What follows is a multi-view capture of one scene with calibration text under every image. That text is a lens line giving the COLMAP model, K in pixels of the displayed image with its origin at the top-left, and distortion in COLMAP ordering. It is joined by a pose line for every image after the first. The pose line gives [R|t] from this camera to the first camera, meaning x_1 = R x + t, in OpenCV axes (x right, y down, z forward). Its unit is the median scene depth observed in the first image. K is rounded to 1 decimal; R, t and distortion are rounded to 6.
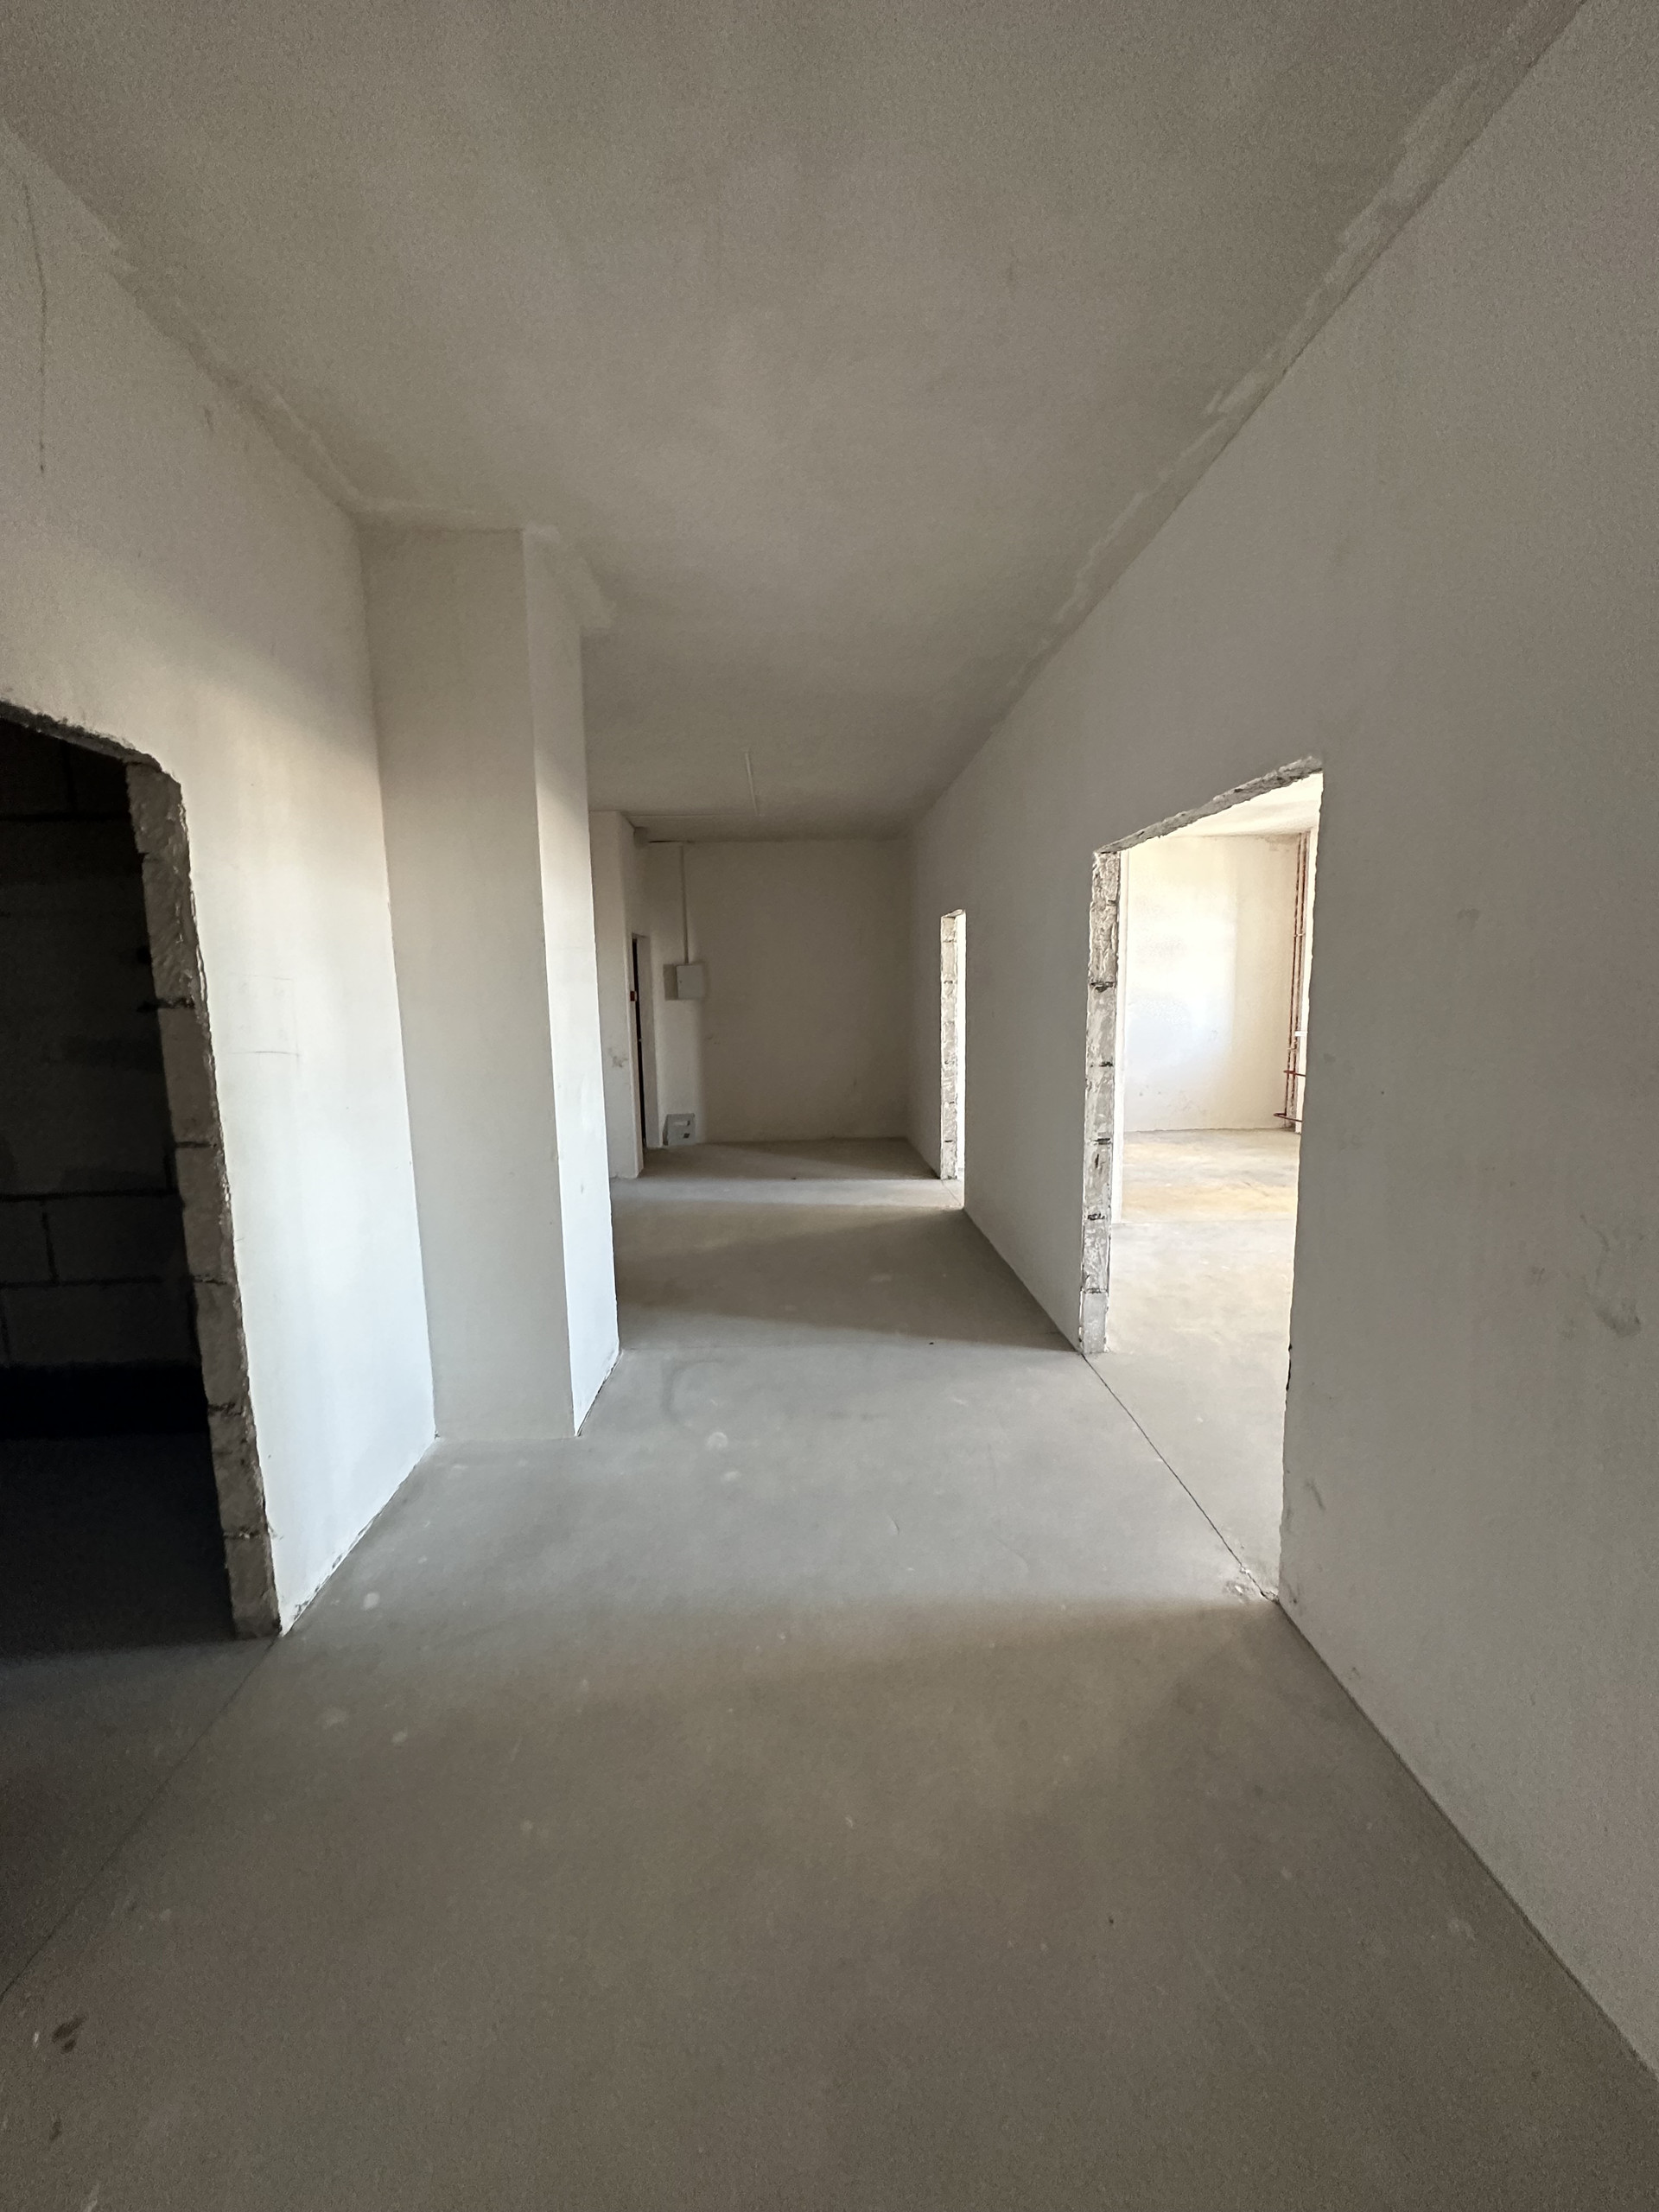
lens RADIAL K [[892.2, 0, 833.4], [0, 892.2, 1108.3], [0, 0, 1]] dist [0.003319, 0.000158]
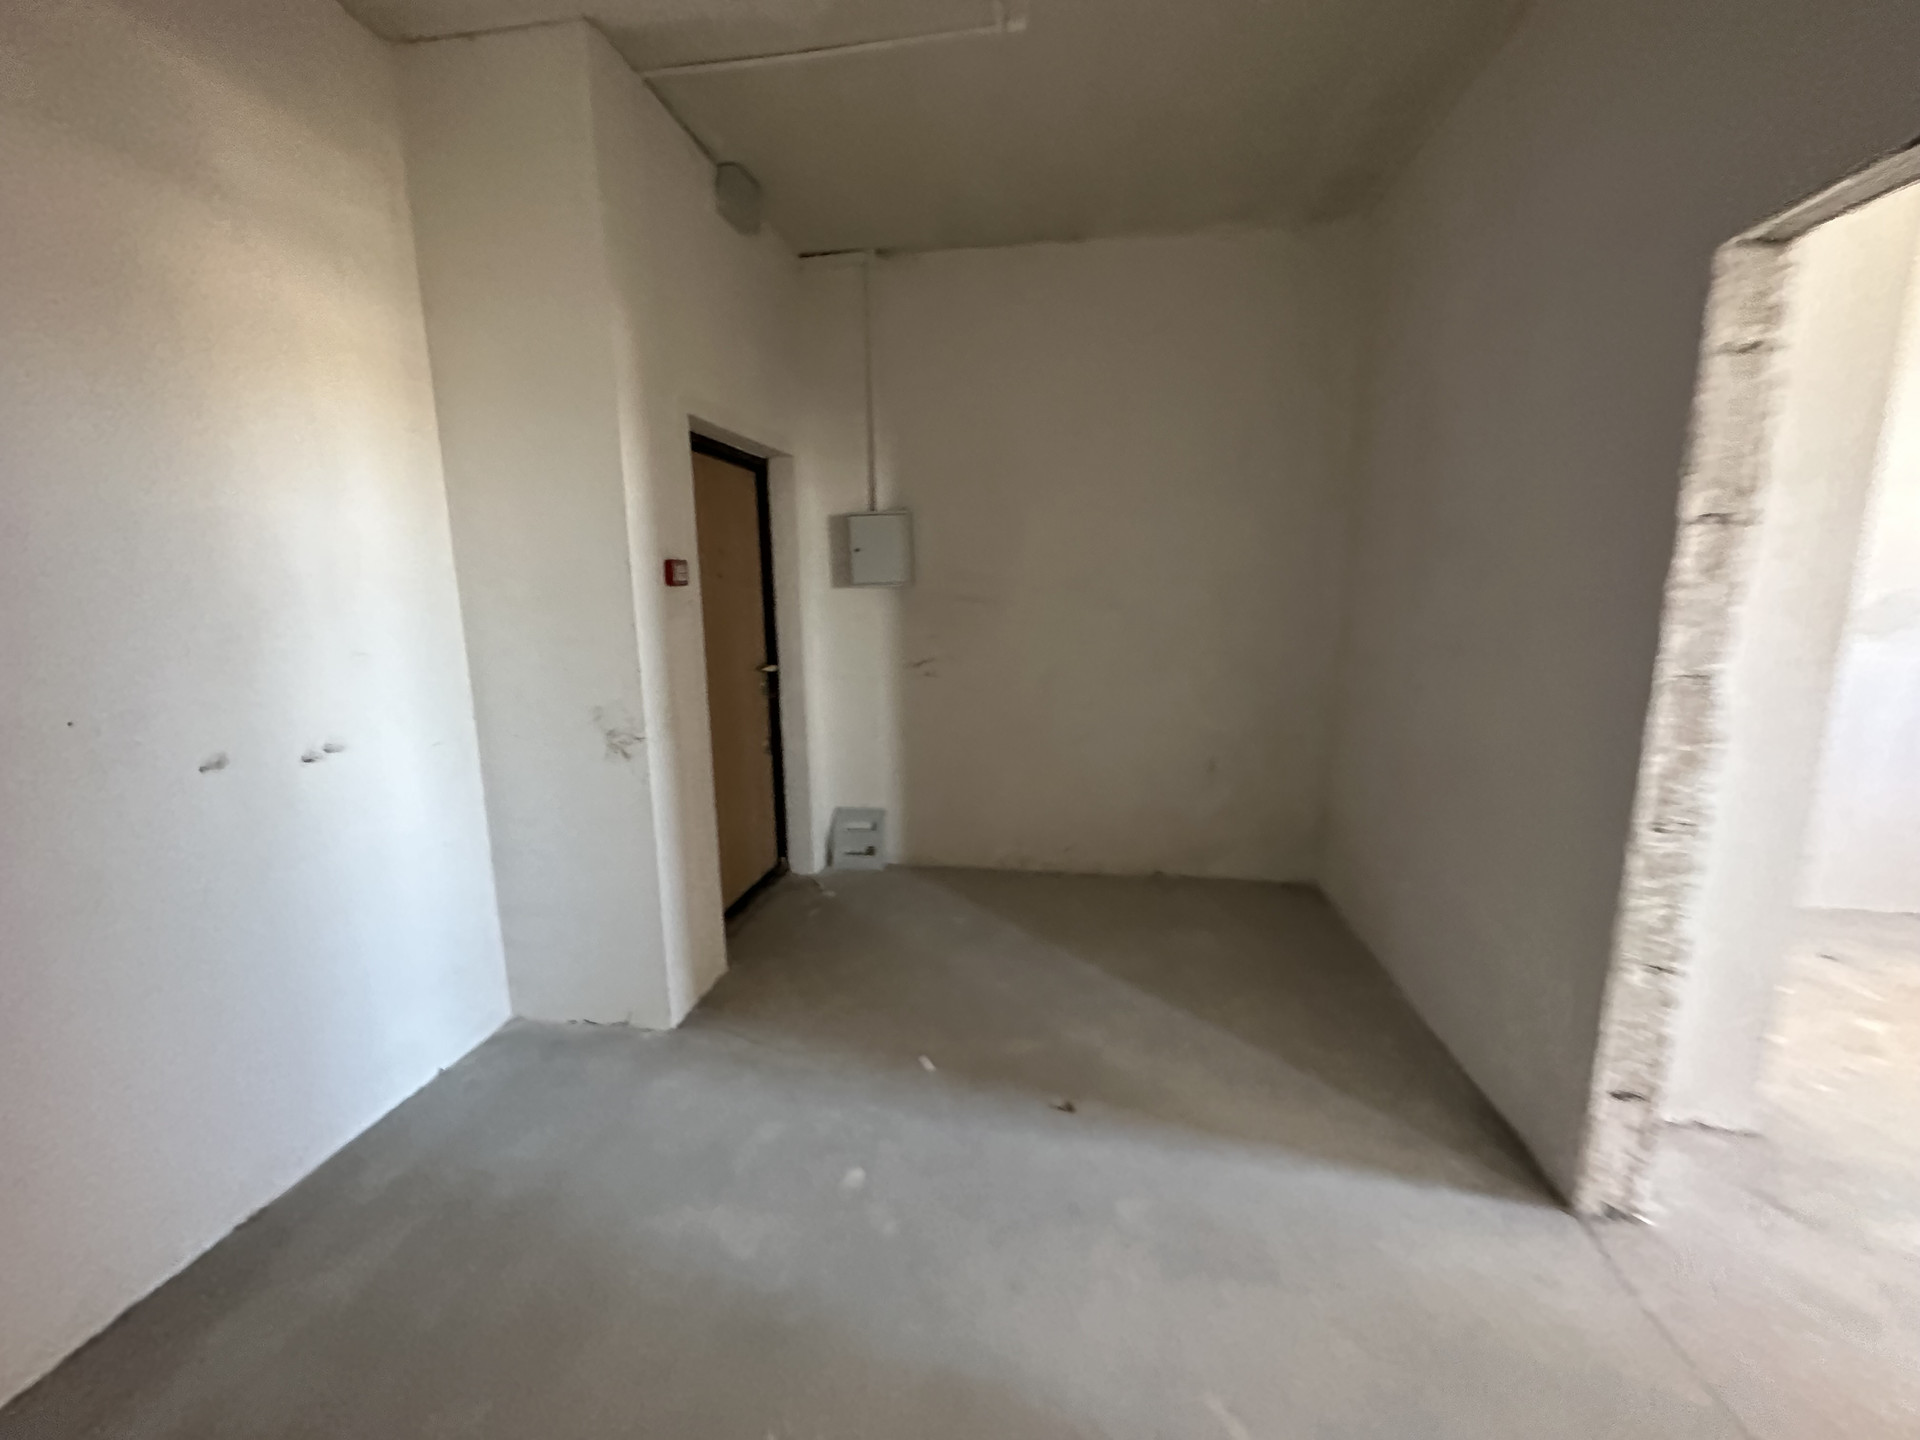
lens RADIAL K [[774.4, 0, 953.7], [0, 774.4, 705.5], [0, 0, 1]] dist [0.003319, 0.000158]
pose [[0.975670, 0.041773, -0.215226, -0.024296], [-0.036787, 0.998955, 0.027119, -0.069561], [0.216134, -0.018541, 0.976188, 0.589797]]
